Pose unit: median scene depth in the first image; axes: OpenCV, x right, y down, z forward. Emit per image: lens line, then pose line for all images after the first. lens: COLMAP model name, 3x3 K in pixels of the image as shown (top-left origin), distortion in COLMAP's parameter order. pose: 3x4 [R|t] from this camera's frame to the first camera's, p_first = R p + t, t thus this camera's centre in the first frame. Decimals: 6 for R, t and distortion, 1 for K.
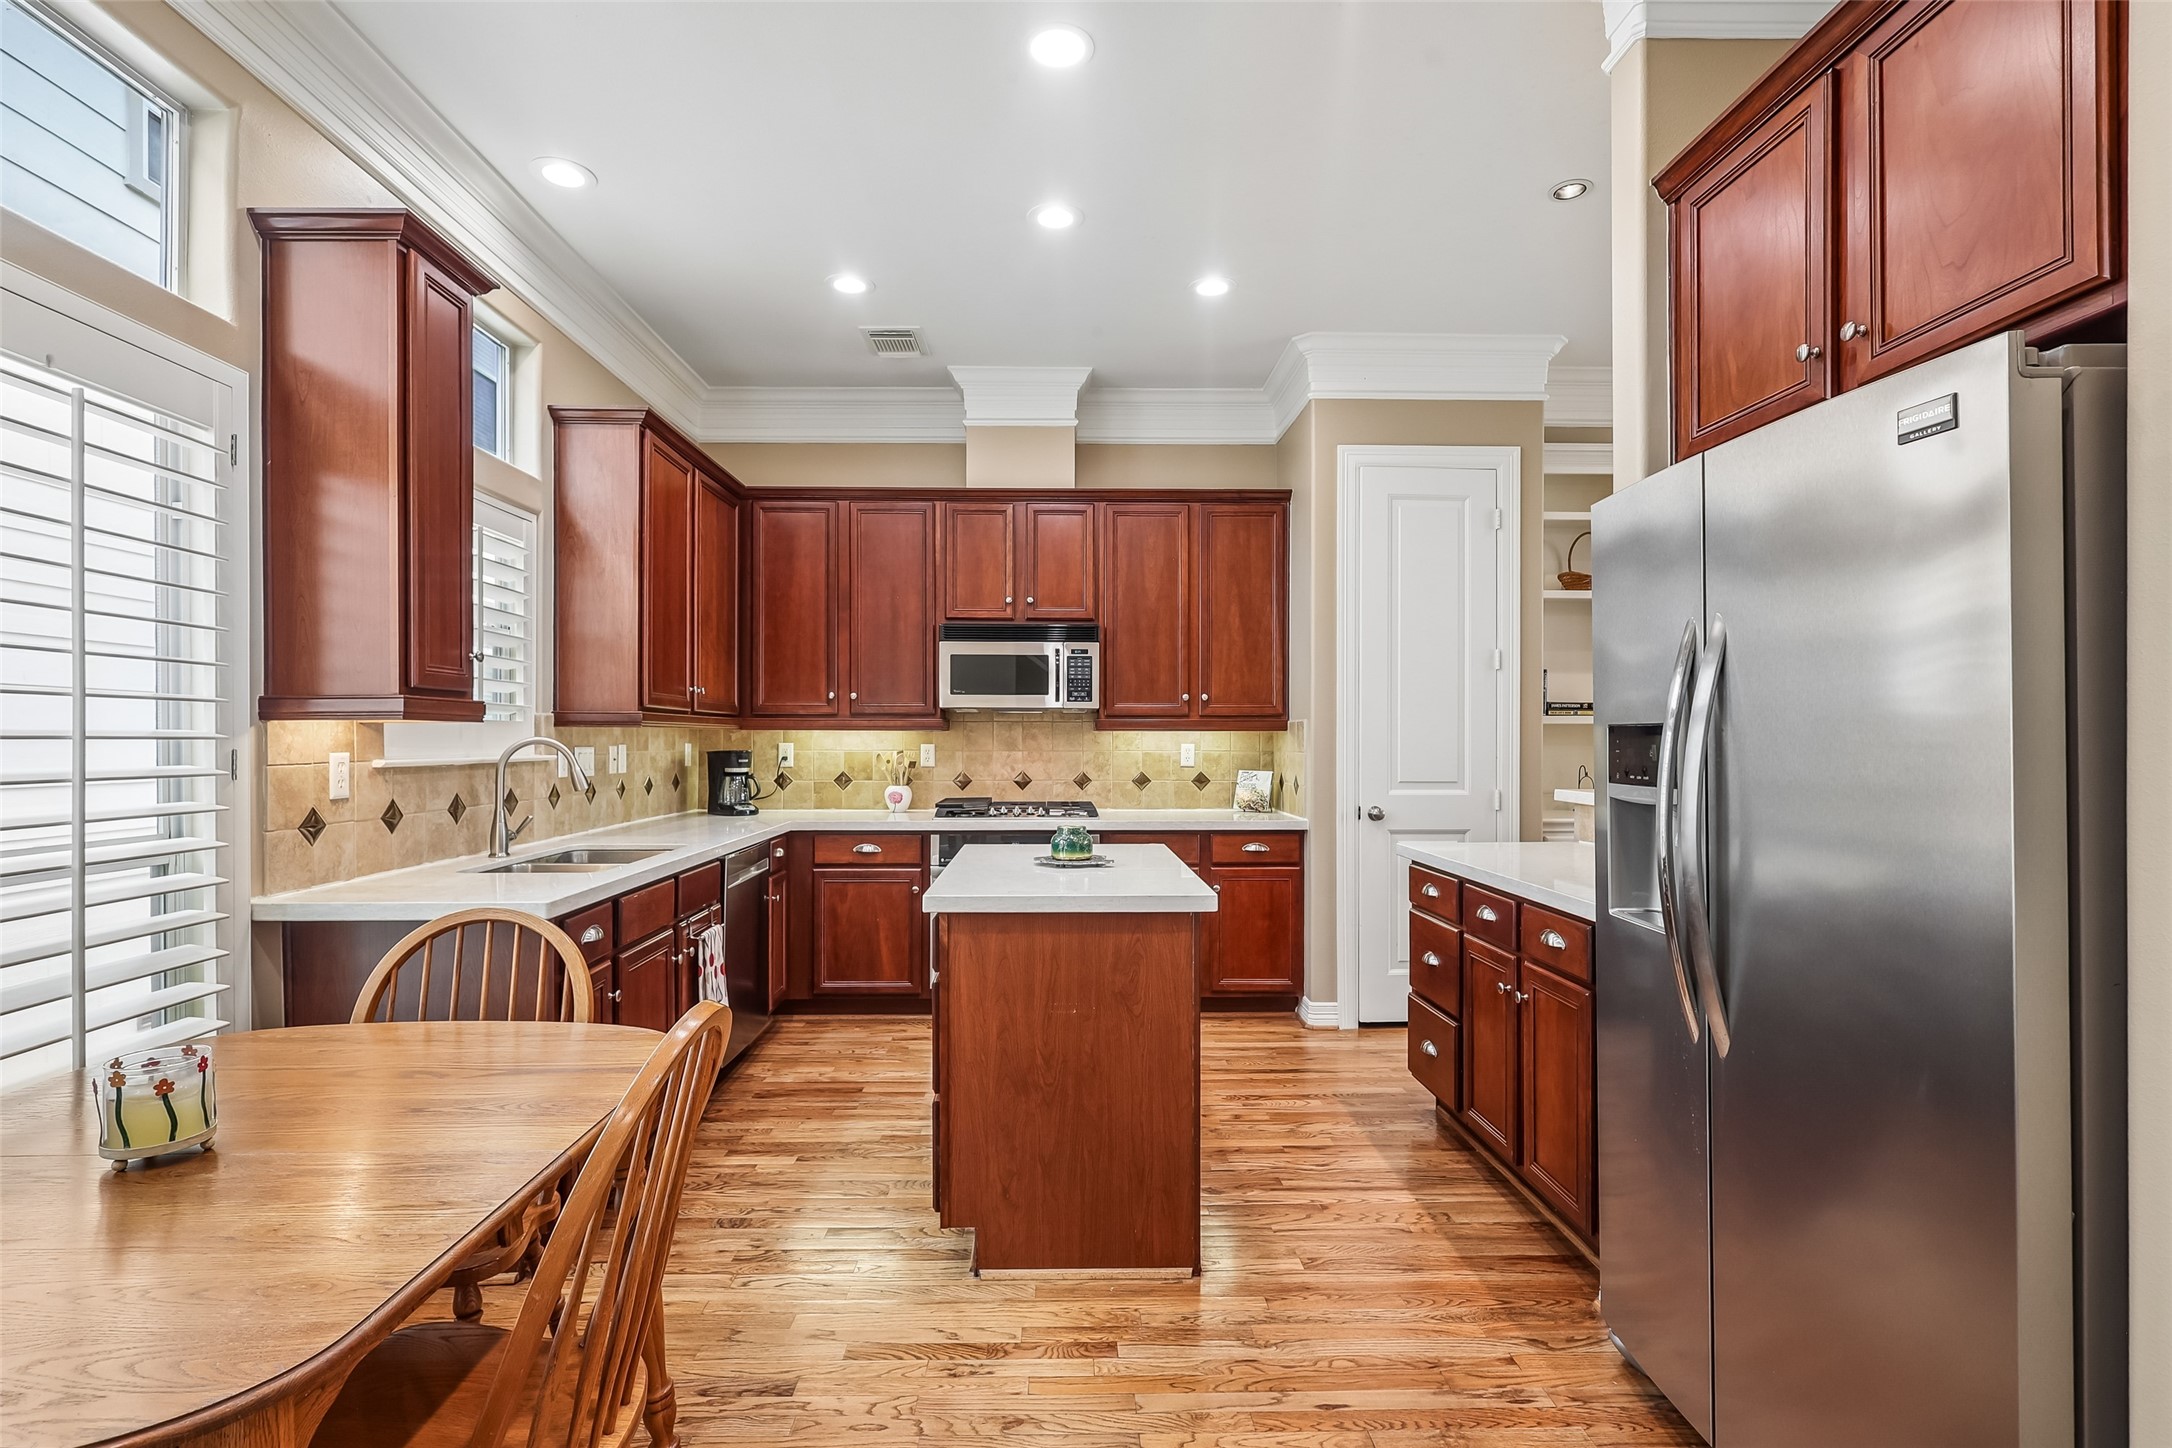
lens RADIAL K [[1037.6, 0, 1137.1], [0, 1037.6, 736.8], [0, 0, 1]] dist [-0.002748, 0.000242]
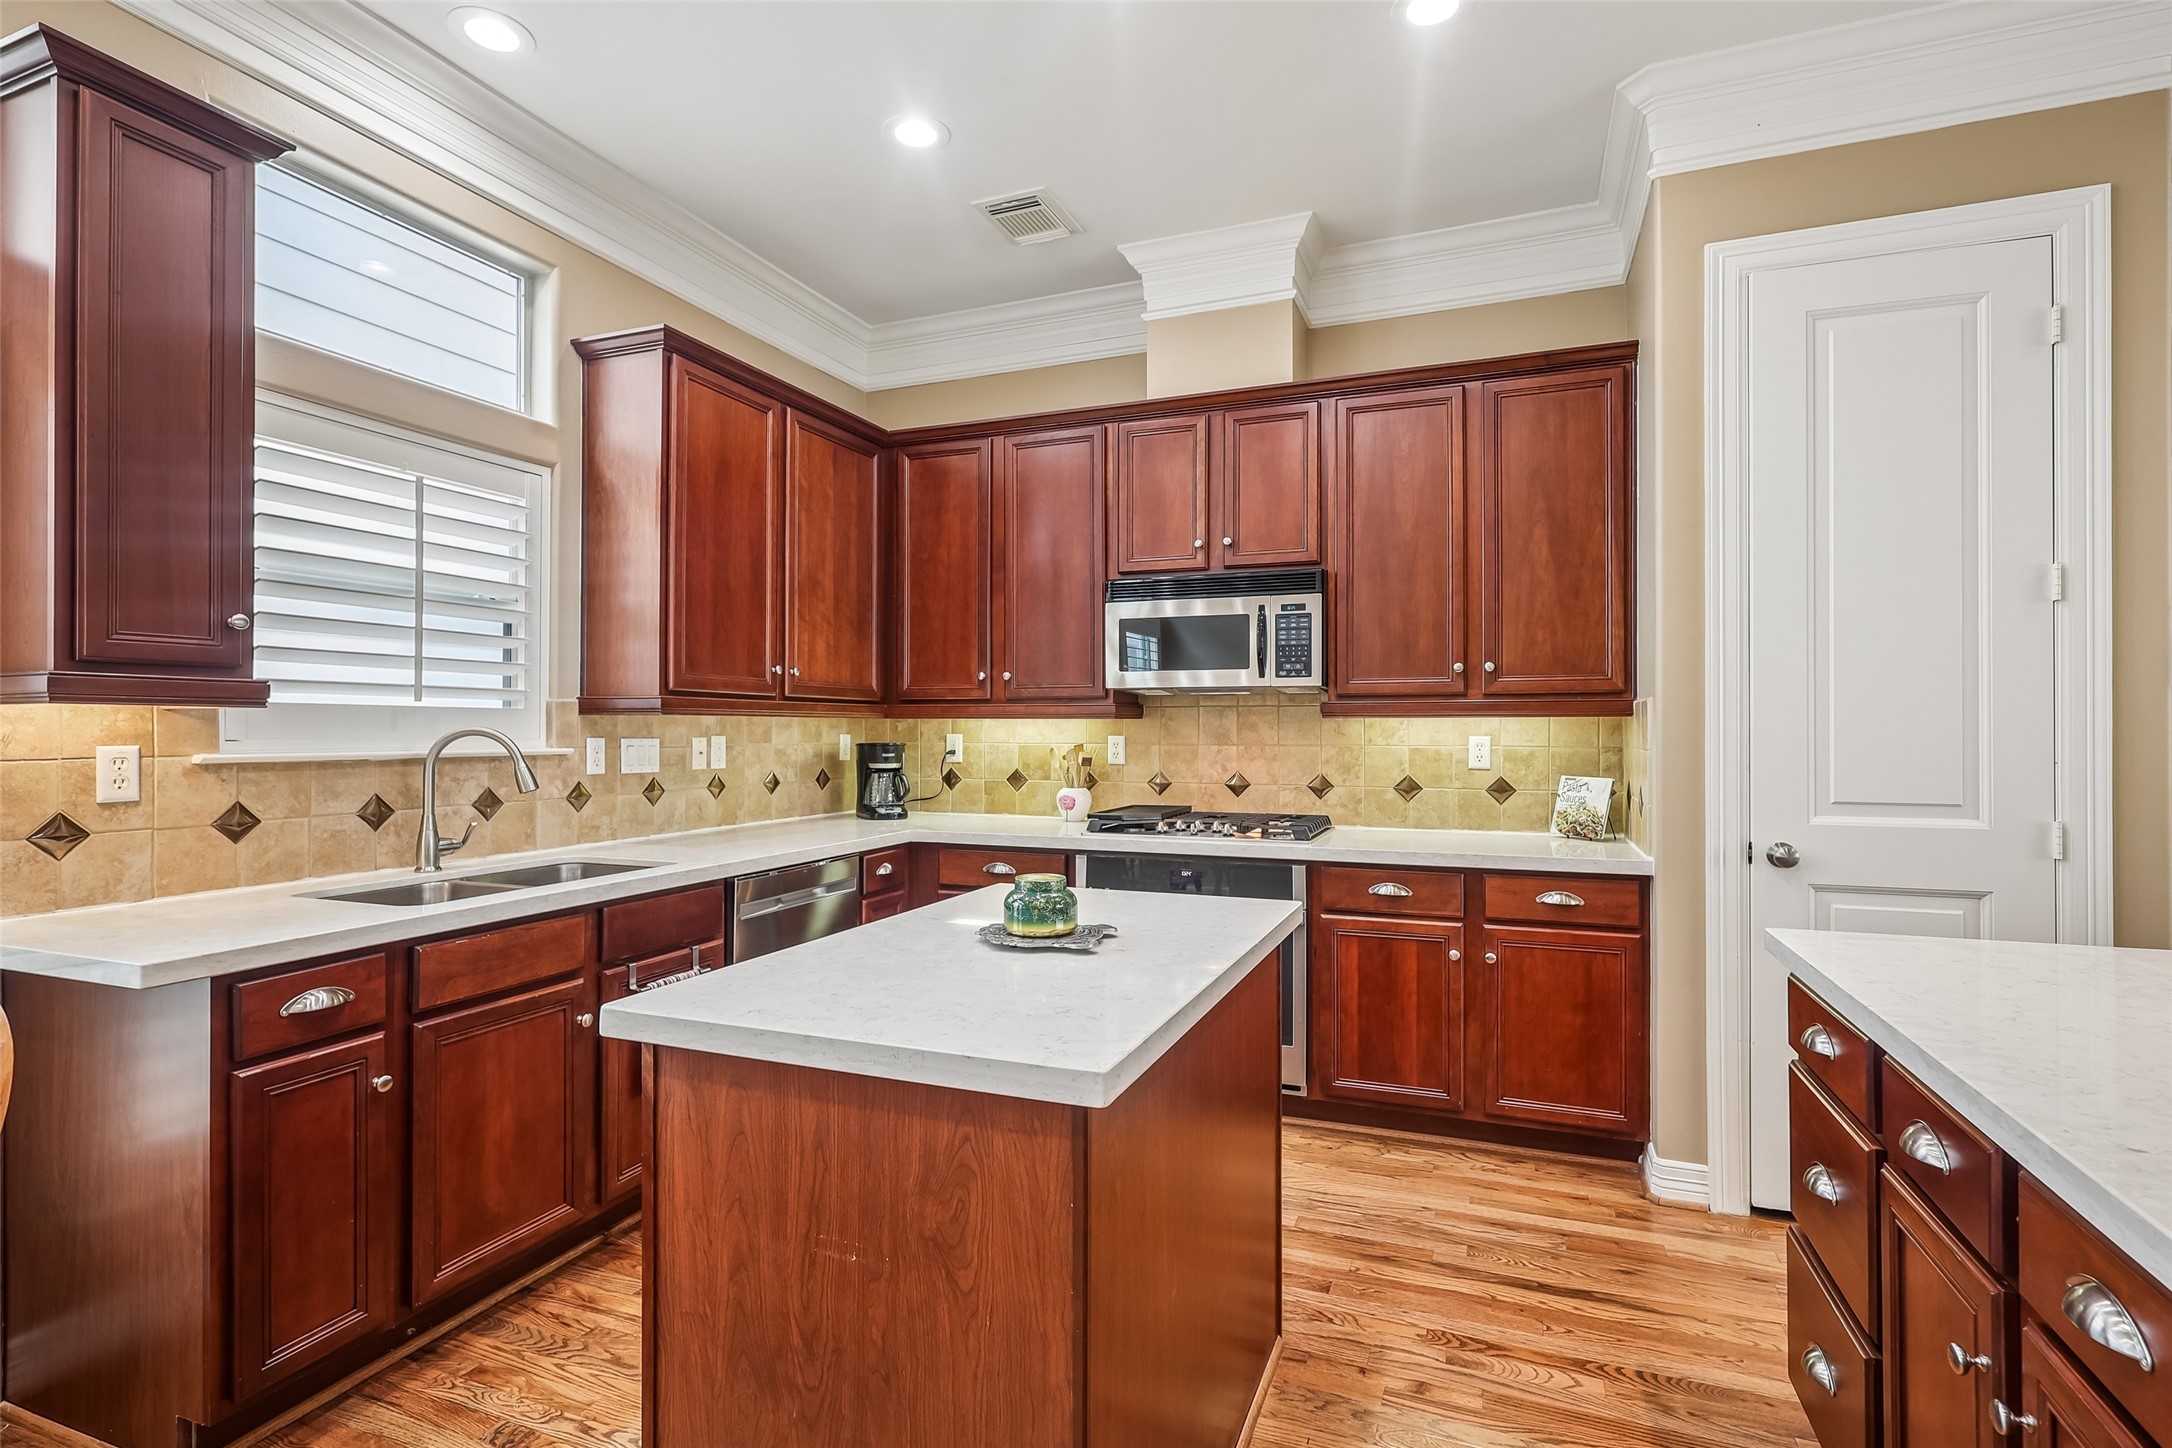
lens RADIAL K [[1037.6, 0, 1091.7], [0, 1037.6, 721.2], [0, 0, 1]] dist [-0.002748, 0.000242]
pose [[0.897233, -0.004027, -0.441539, 0.141161], [0.001242, 0.999977, -0.006597, 0.001275], [0.441556, 0.005370, 0.897218, 0.305144]]
